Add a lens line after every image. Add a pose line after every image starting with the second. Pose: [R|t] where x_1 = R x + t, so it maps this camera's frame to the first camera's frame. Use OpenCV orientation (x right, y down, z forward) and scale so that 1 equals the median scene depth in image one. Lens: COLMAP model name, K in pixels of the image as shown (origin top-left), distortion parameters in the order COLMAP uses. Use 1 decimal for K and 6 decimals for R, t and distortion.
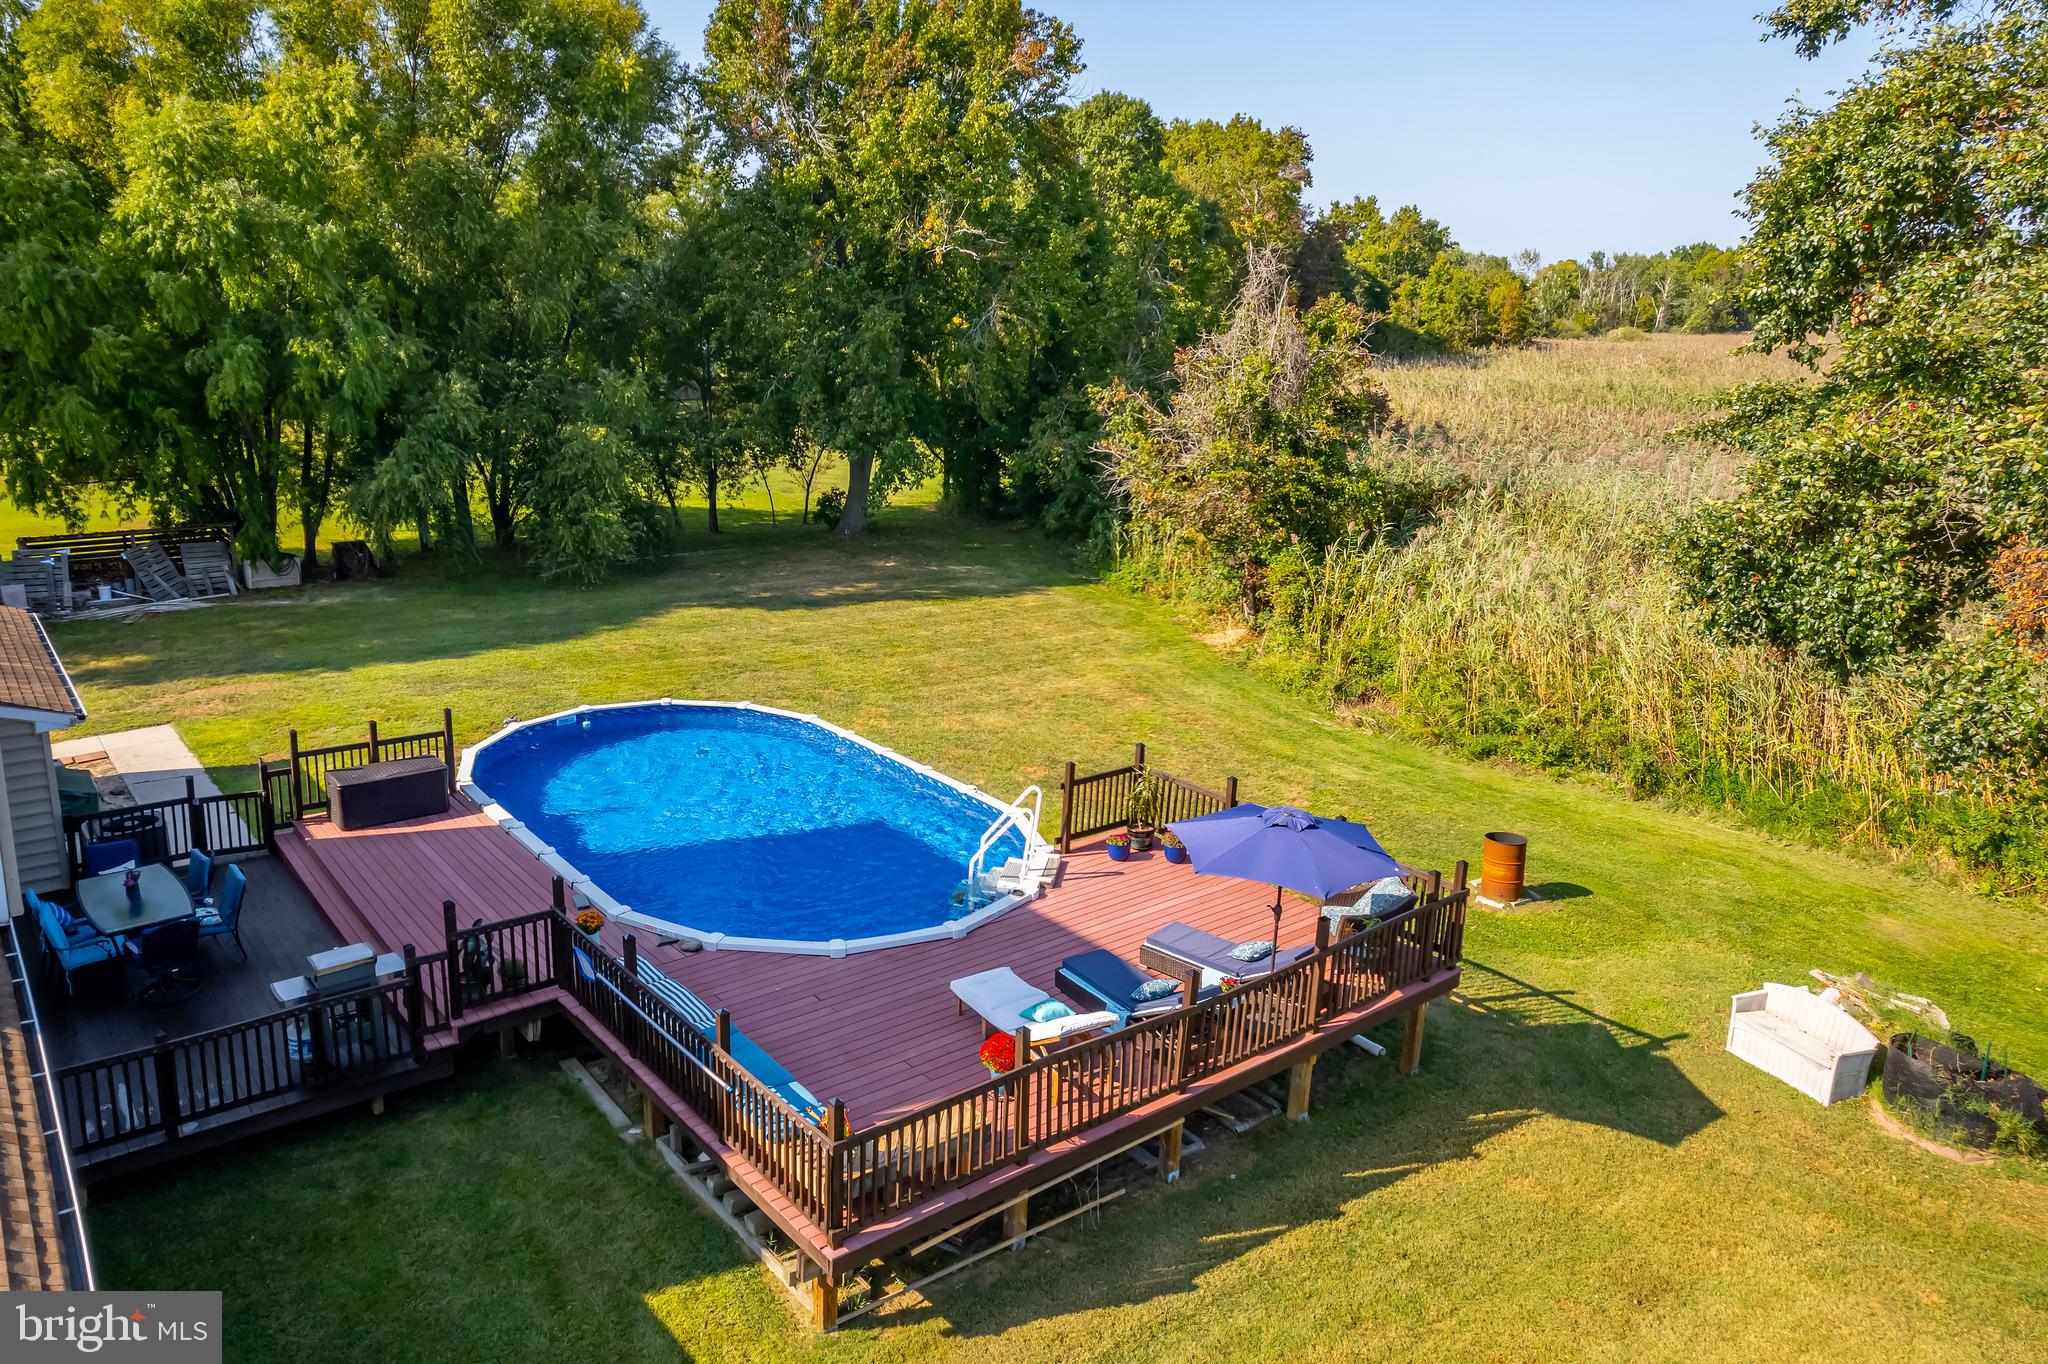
lens RADIAL K [[1426.0, 0, 939.1], [0, 1426.0, 644.8], [0, 0, 1]] dist [-0.088051, 0.109131]
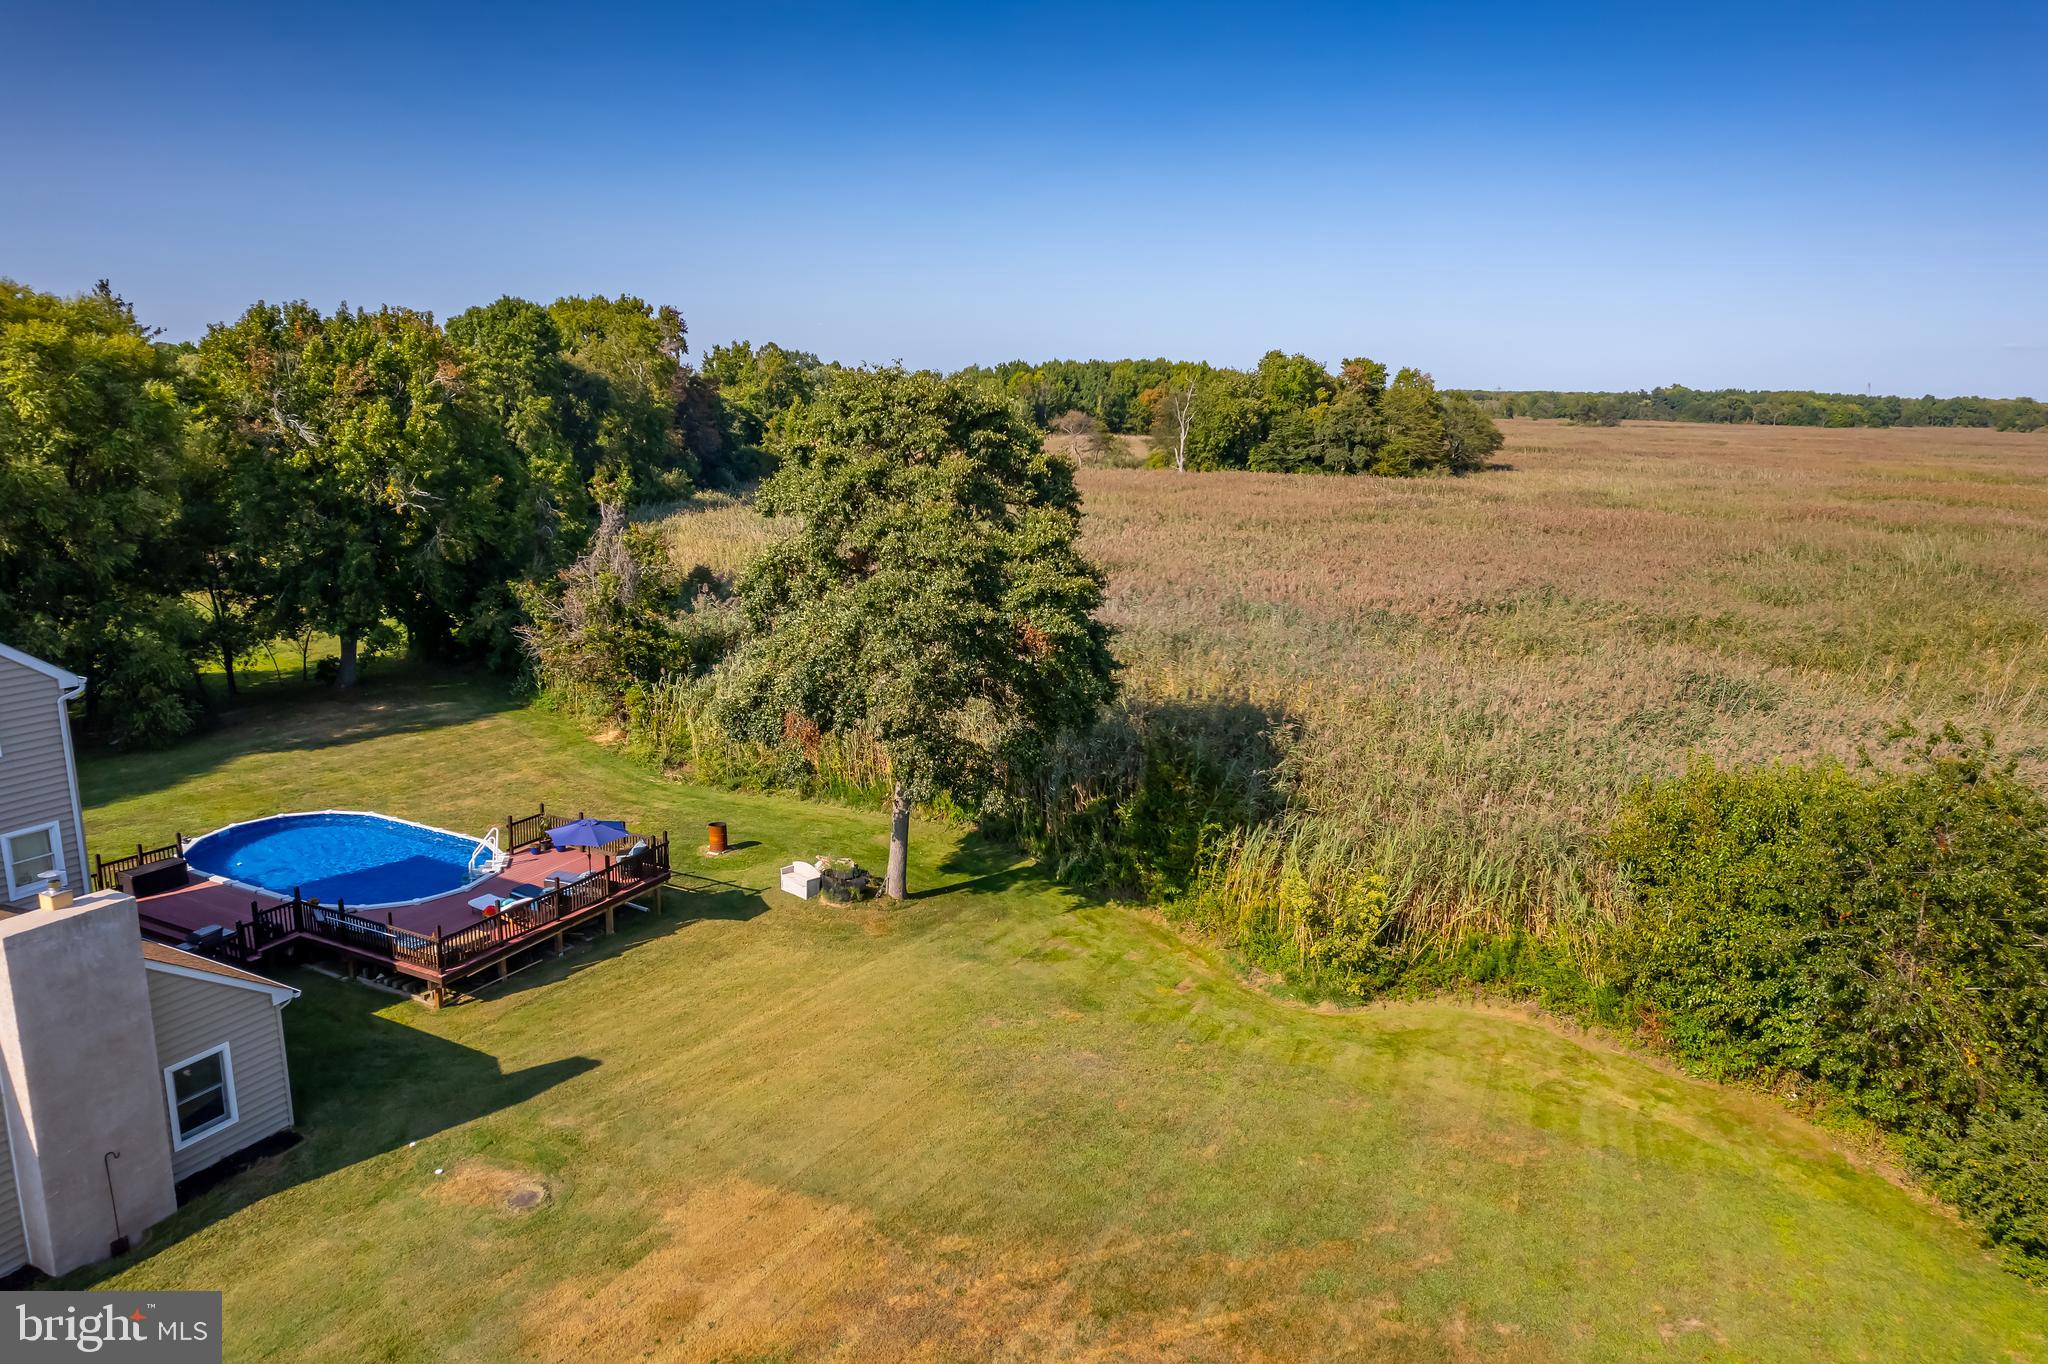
lens RADIAL K [[1307.9, 0, 1014.1], [0, 1307.9, 689.1], [0, 0, 1]] dist [-0.074717, 0.079412]
pose [[0.894880, -0.096538, 0.435741, -0.045800], [0.101538, 0.994761, 0.011861, -0.040900], [-0.434603, 0.033630, 0.899994, -0.808257]]
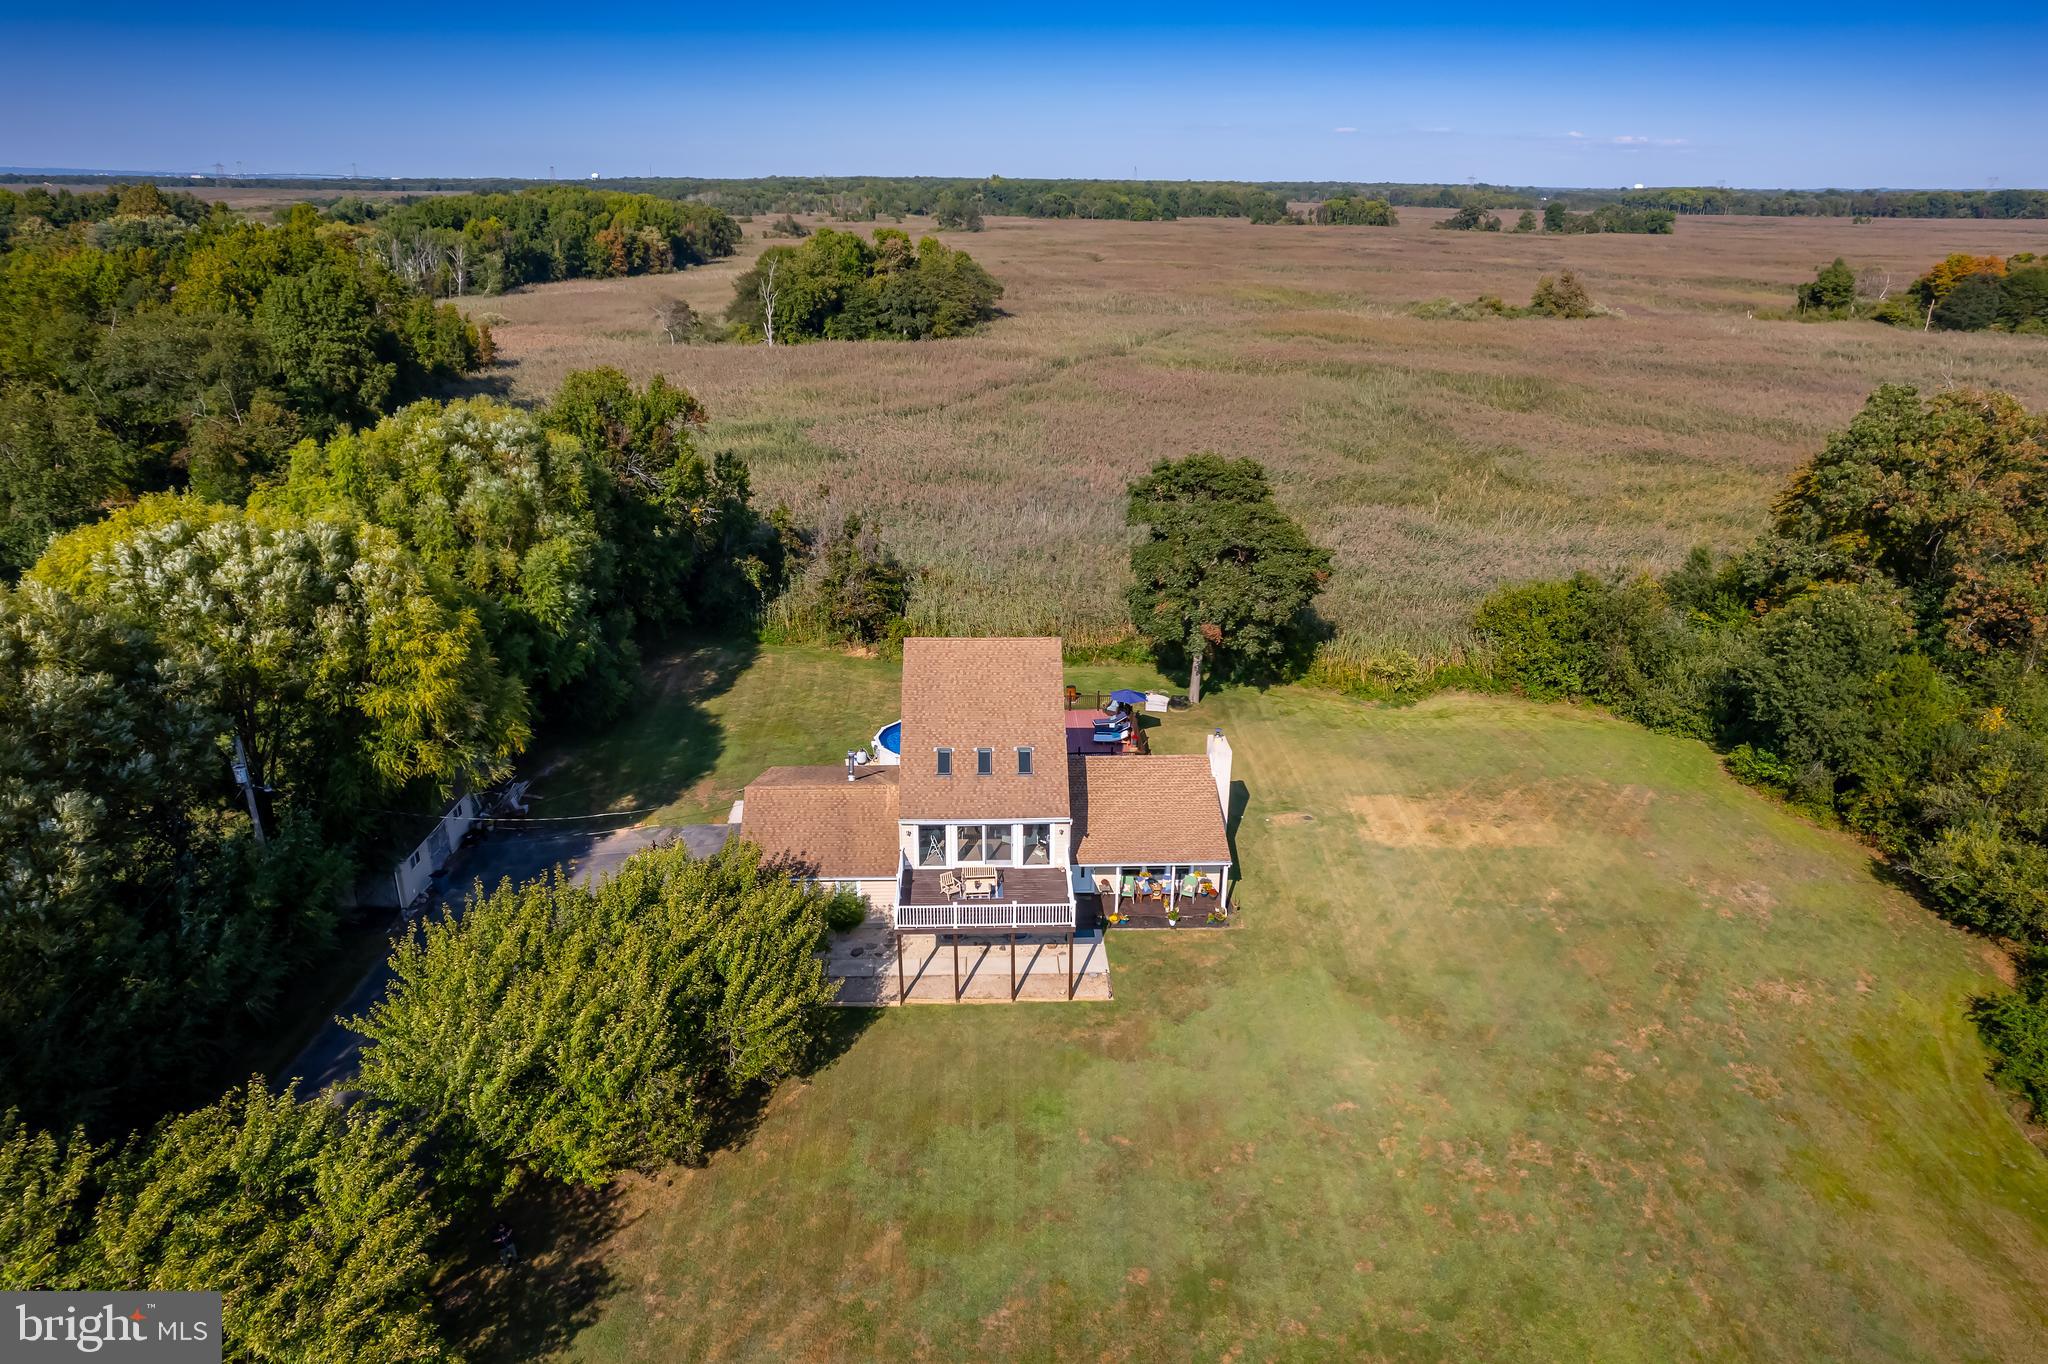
lens RADIAL K [[1307.9, 0, 1014.1], [0, 1307.9, 689.1], [0, 0, 1]] dist [-0.074717, 0.079412]
pose [[0.572783, -0.307542, 0.759827, -1.967206], [0.199259, 0.951385, 0.234868, -0.597319], [-0.795120, 0.016874, 0.606218, -0.910262]]
